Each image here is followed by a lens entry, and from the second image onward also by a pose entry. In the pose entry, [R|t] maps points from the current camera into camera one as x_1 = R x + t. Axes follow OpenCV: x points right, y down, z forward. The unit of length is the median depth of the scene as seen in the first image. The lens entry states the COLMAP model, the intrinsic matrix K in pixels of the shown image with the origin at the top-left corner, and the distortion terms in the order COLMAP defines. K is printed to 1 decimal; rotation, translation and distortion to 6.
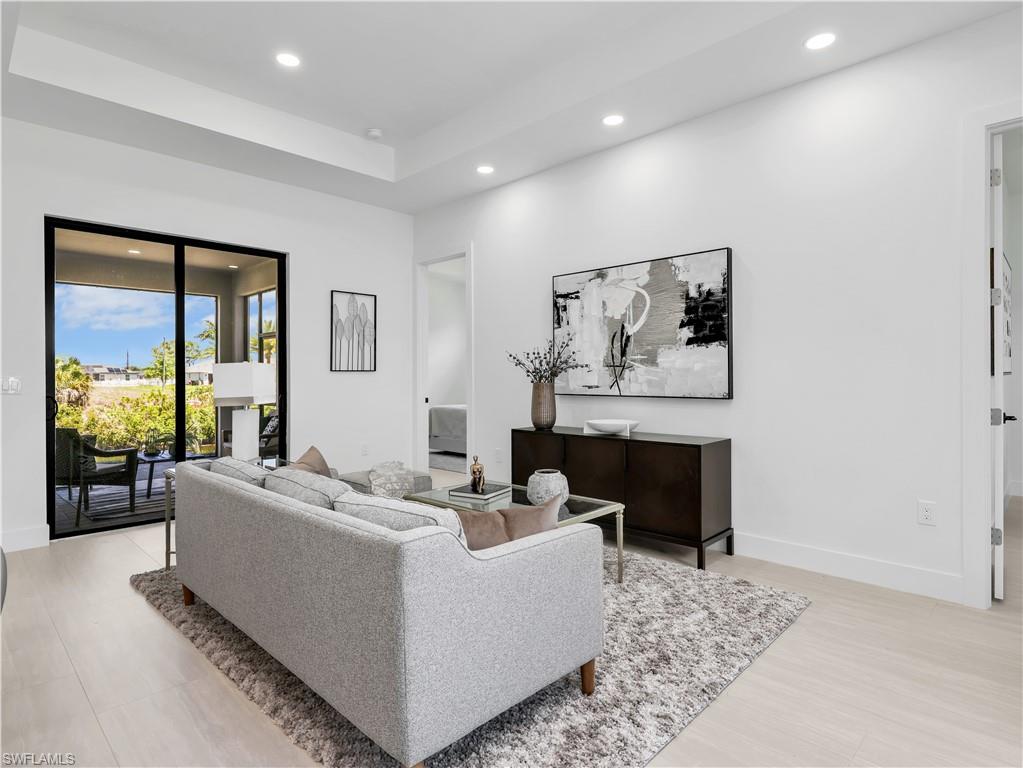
lens RADIAL K [[560.1, 0, 512.2], [0, 560.1, 376.2], [0, 0, 1]] dist [-0.004584, 0.000901]
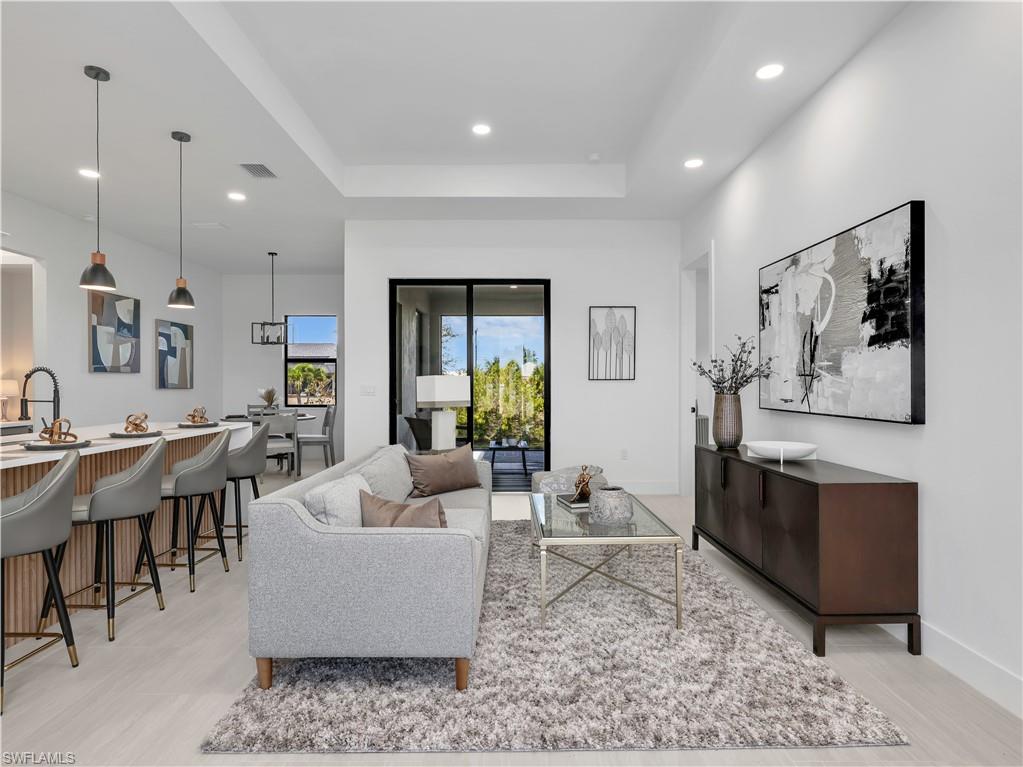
lens RADIAL K [[560.1, 0, 512.5], [0, 560.1, 382.7], [0, 0, 1]] dist [-0.004584, 0.000901]
pose [[0.704614, 0.003569, -0.709582, 0.461780], [-0.001629, 0.999993, 0.003413, -0.009700], [0.709589, -0.001249, 0.704615, 0.155492]]
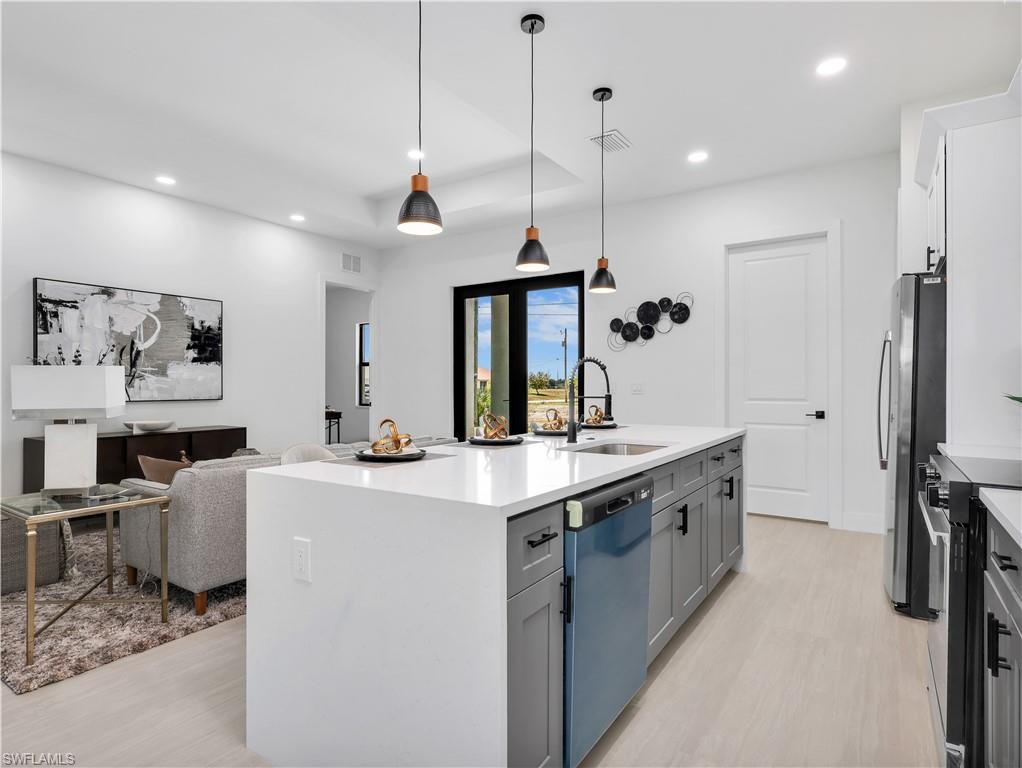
lens RADIAL K [[559.5, 0, 513.5], [0, 559.5, 383.3], [0, 0, 1]] dist [-0.004584, 0.000901]
pose [[-0.184621, 0.010394, 0.982755, -1.114274], [0.004373, 0.999943, -0.009755, 0.012712], [-0.982800, 0.002496, -0.184656, 0.434751]]
